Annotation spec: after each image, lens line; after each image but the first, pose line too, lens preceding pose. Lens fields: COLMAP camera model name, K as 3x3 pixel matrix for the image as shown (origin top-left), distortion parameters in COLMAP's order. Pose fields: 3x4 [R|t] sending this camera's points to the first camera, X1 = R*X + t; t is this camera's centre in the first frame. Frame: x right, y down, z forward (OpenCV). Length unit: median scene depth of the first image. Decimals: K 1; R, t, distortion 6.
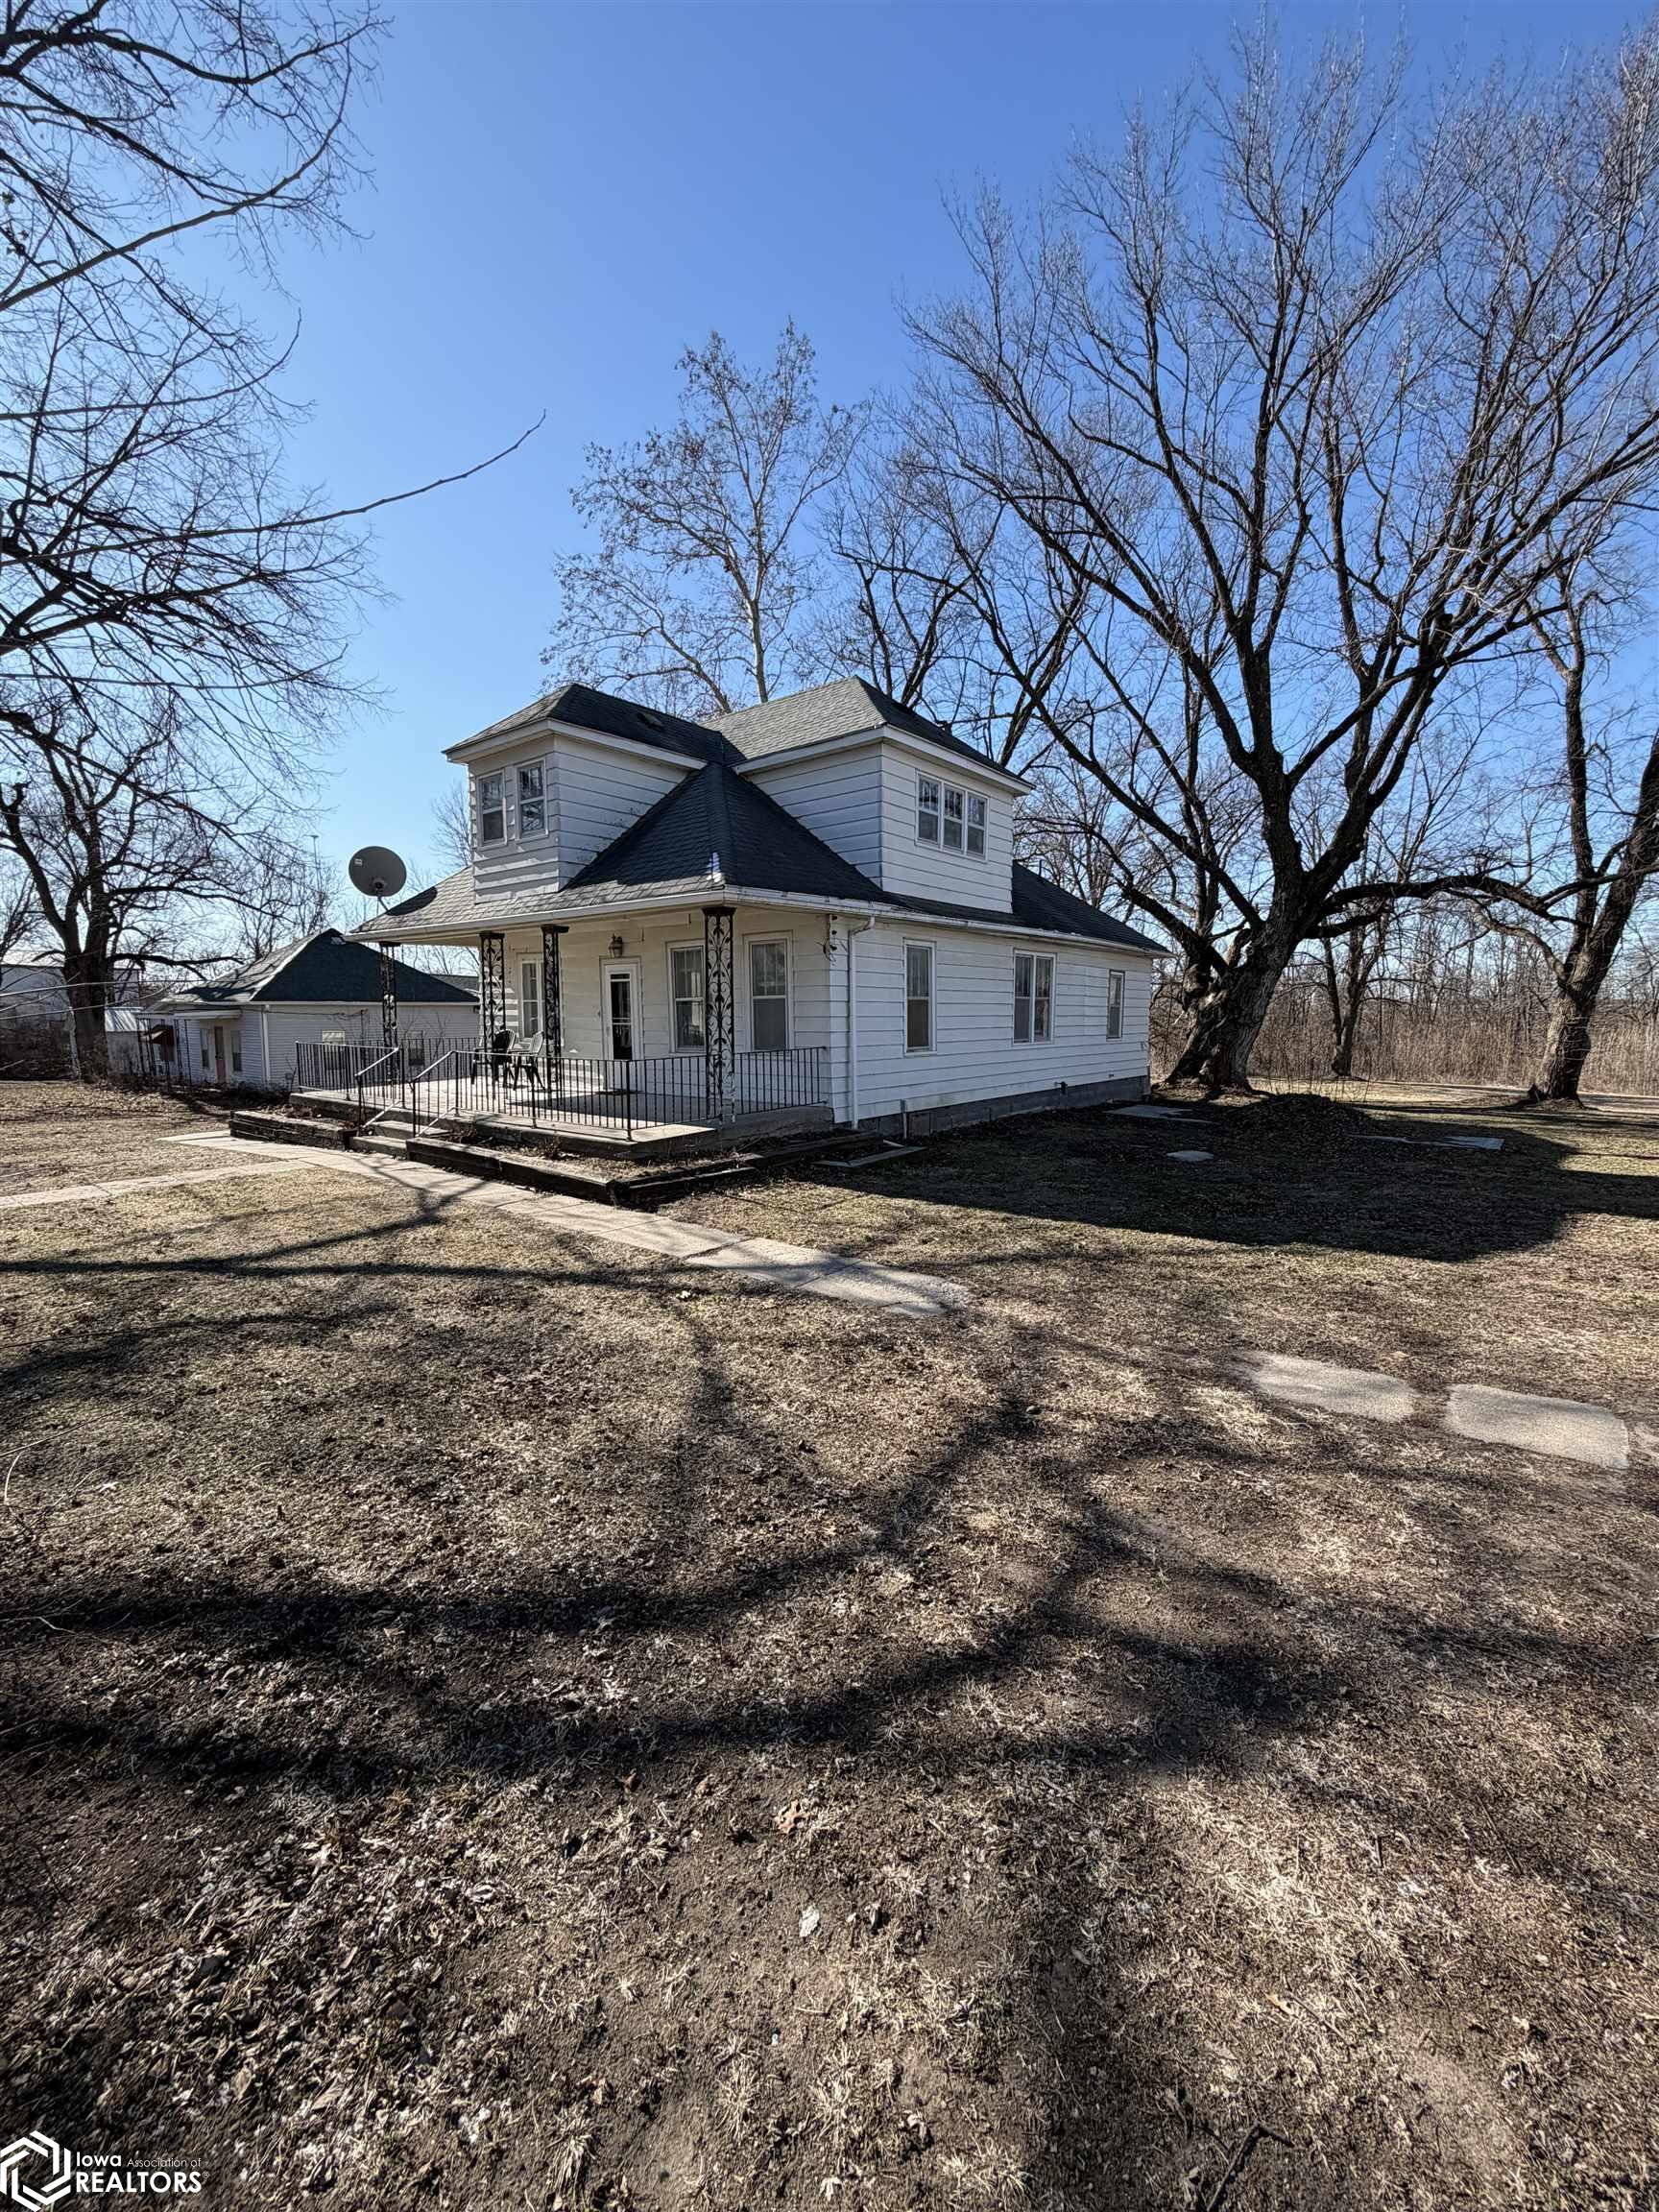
lens RADIAL K [[882.1, 0, 829.5], [0, 882.1, 1100.5], [0, 0, 1]] dist [0.002579, -0.000418]
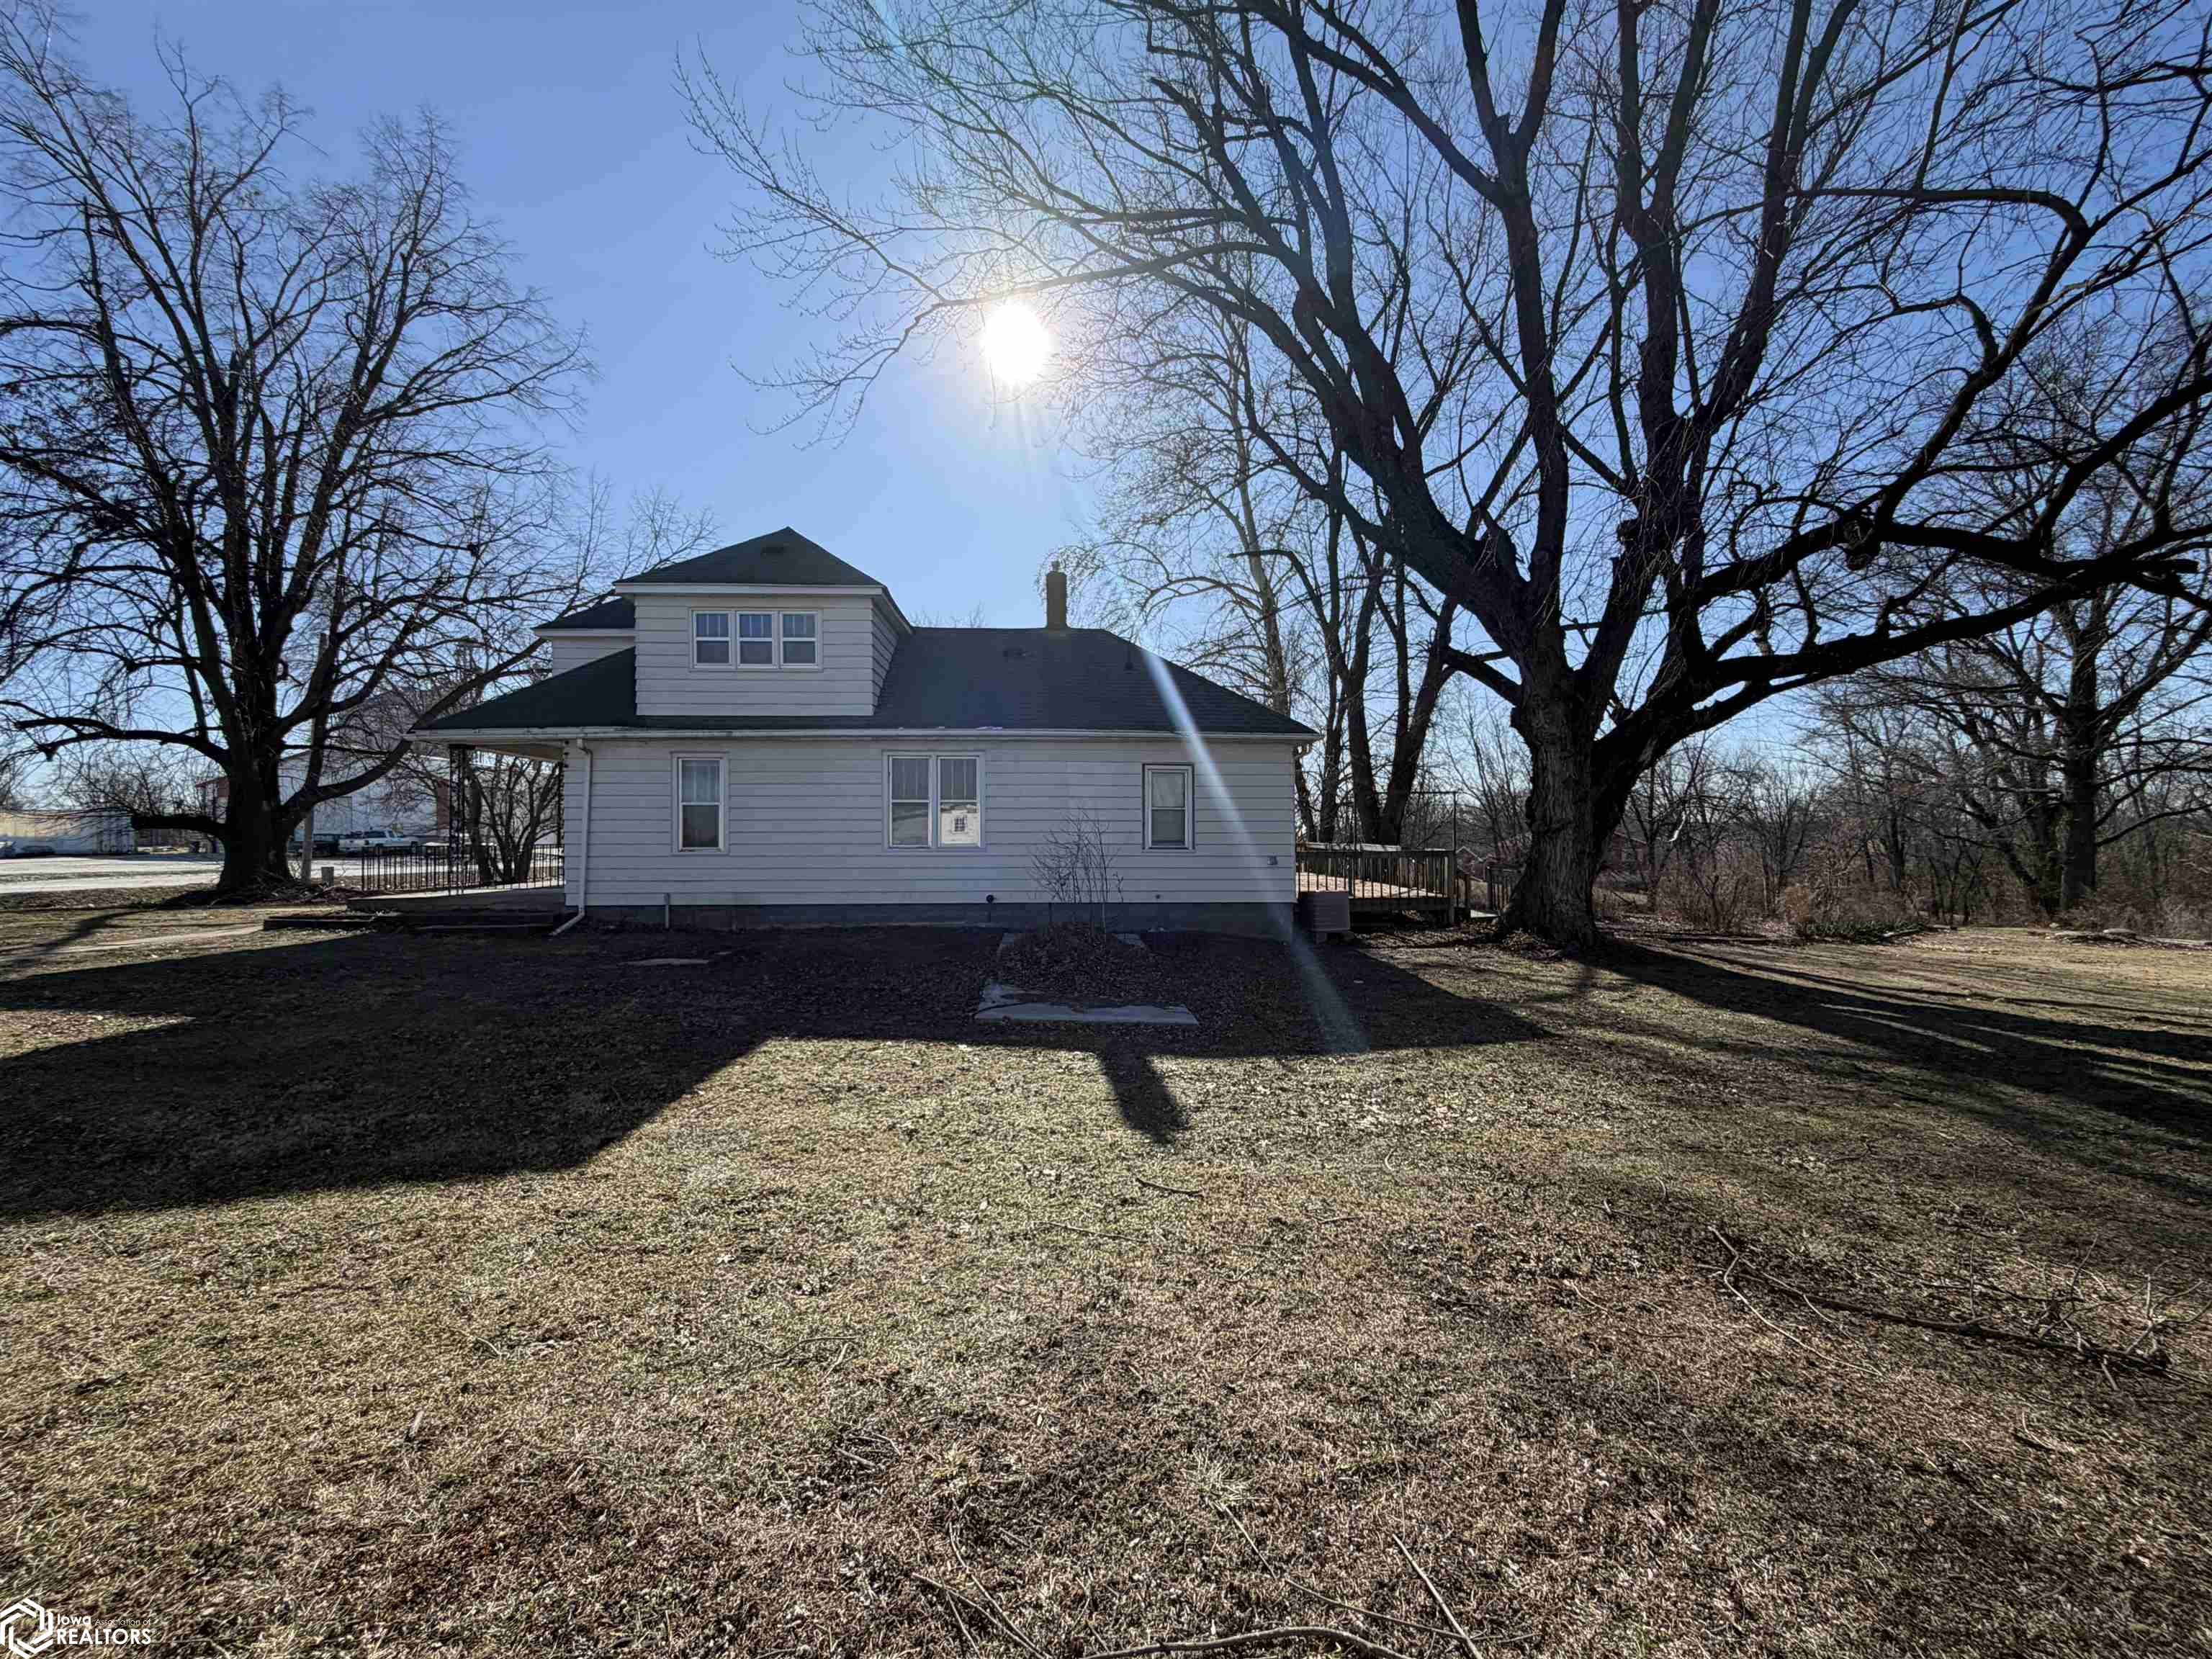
lens RADIAL K [[882.1, 0, 1105.9], [0, 882.1, 839.7], [0, 0, 1]] dist [0.002579, -0.000418]
pose [[0.603744, -0.003491, -0.797171, 1.423141], [-0.090003, 0.993298, -0.072515, -0.041019], [0.792081, 0.115528, 0.599383, 0.819626]]
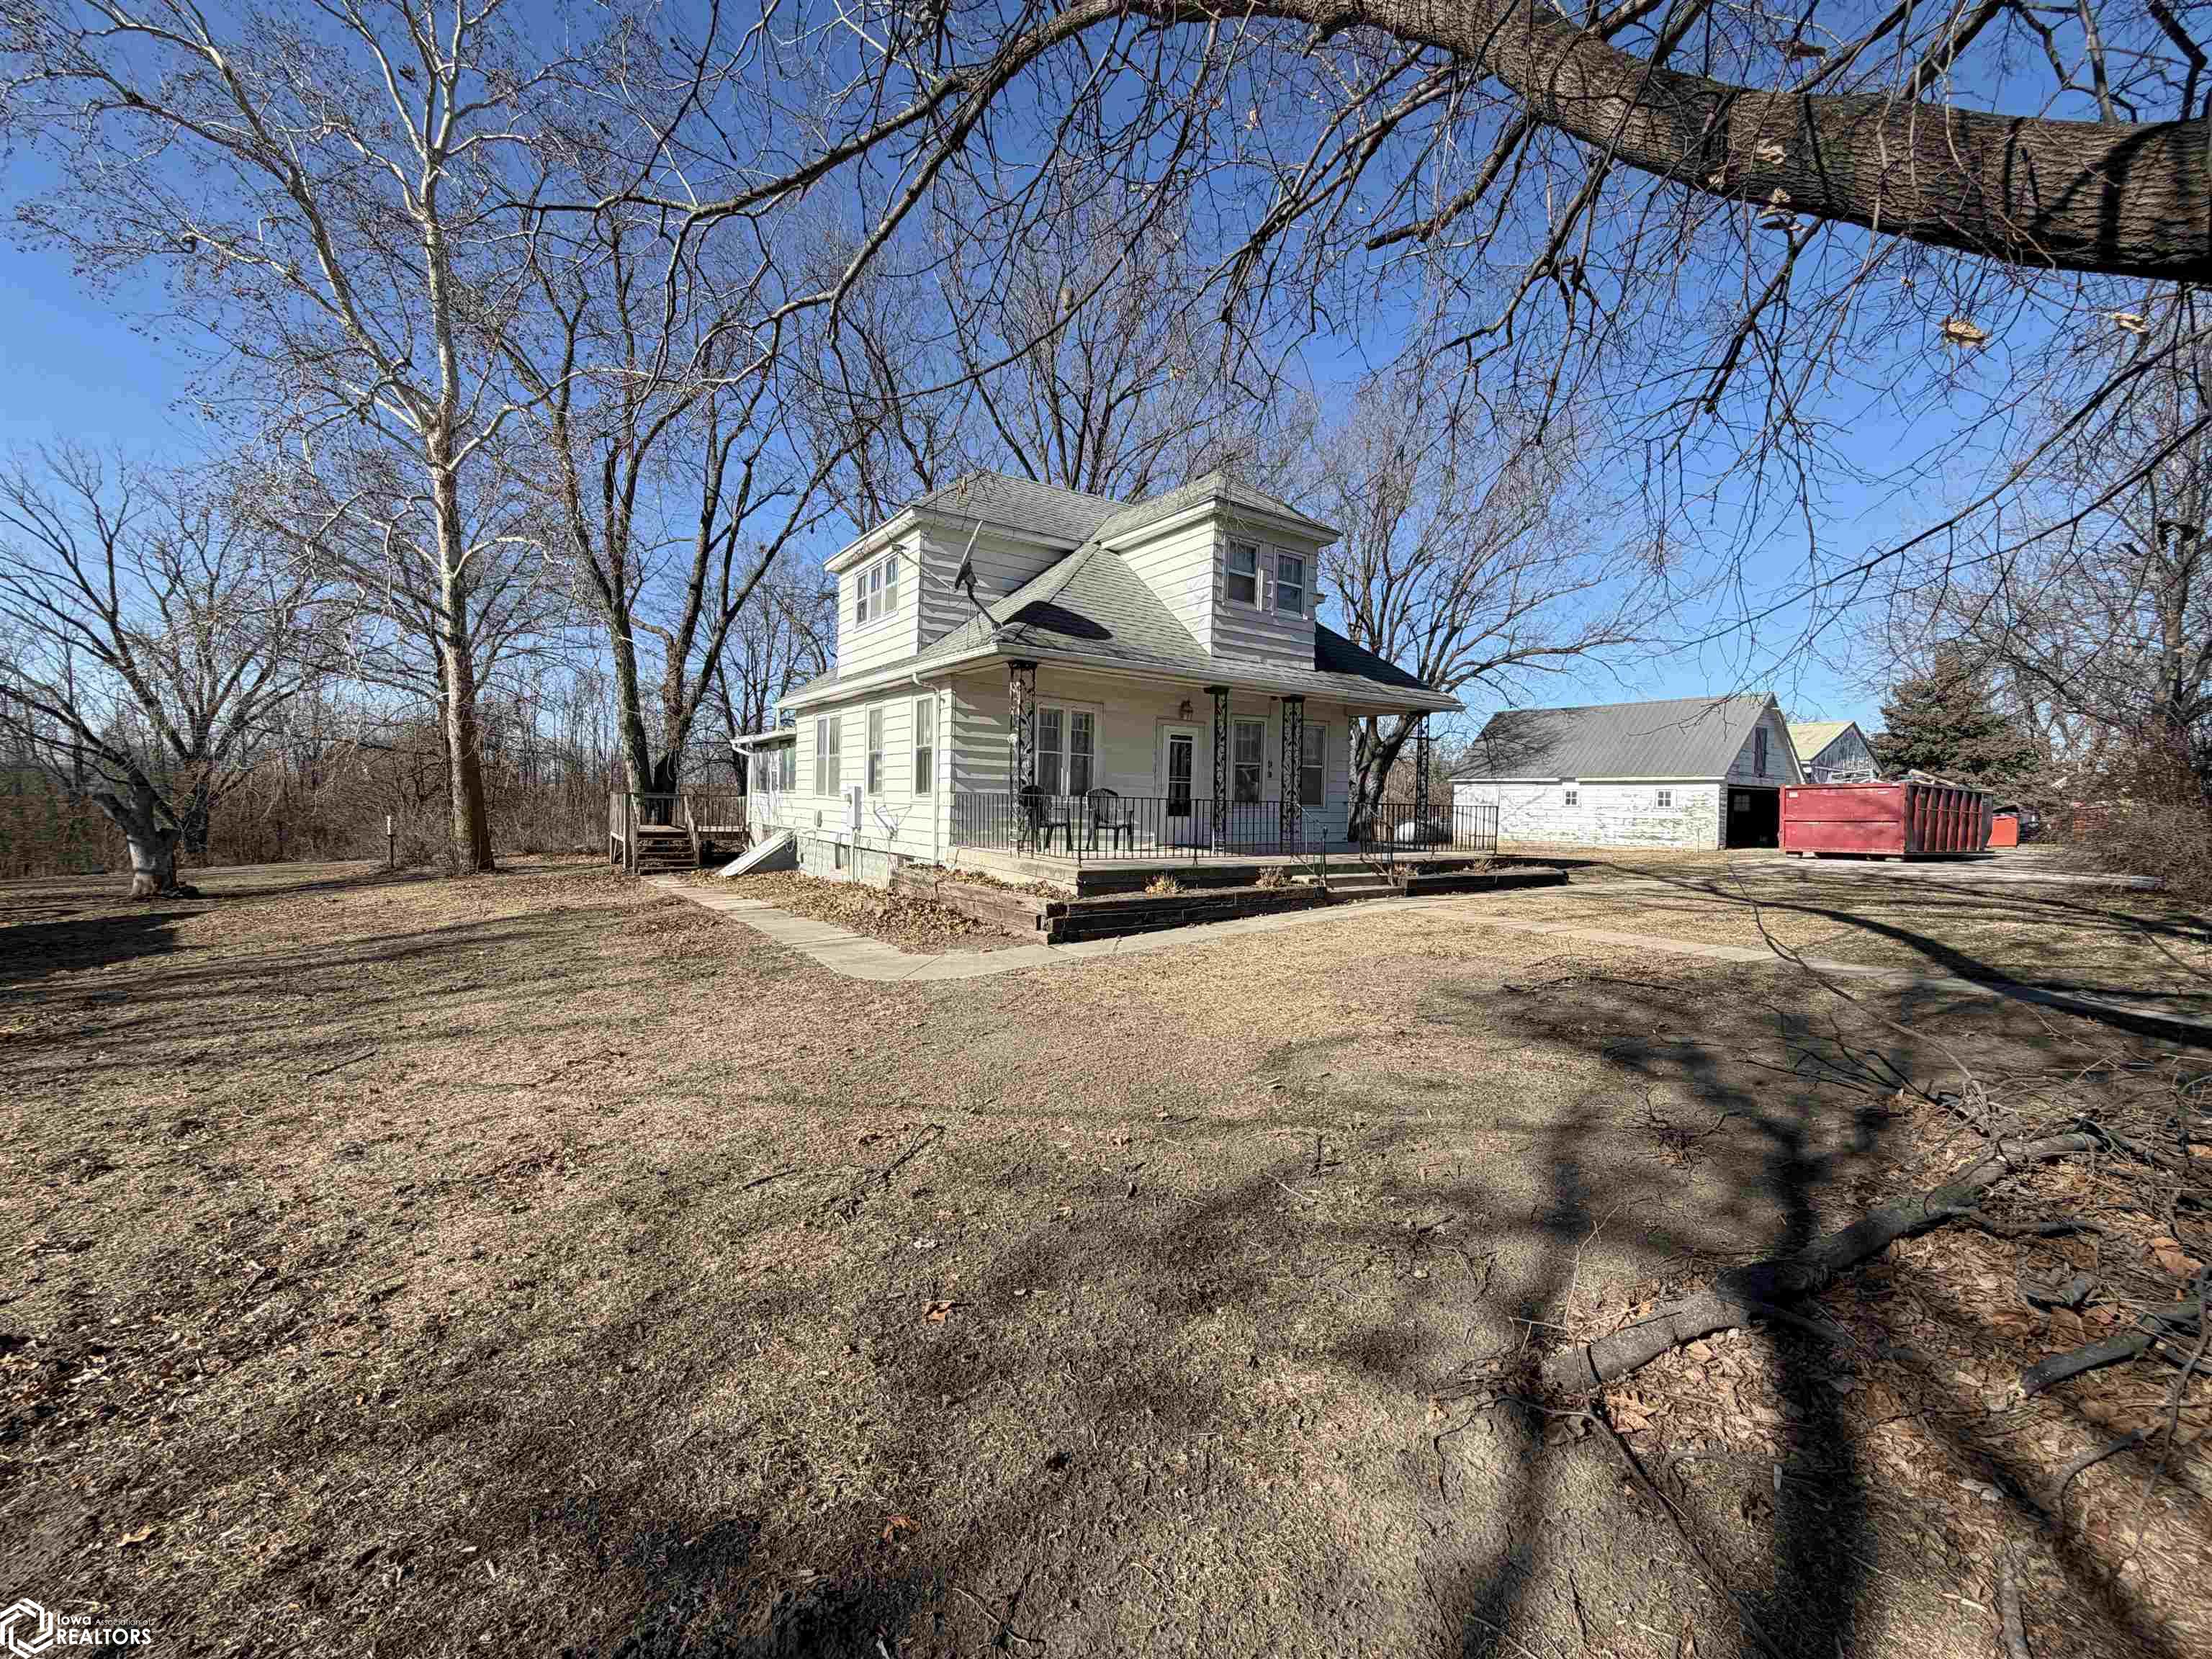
lens RADIAL K [[882.1, 0, 1099.9], [0, 882.1, 828.7], [0, 0, 1]] dist [0.002579, -0.000418]
pose [[0.288178, -0.025598, 0.957235, -1.435848], [0.078522, 0.996908, 0.003020, -0.046072], [-0.954352, 0.074294, 0.289297, 0.884211]]
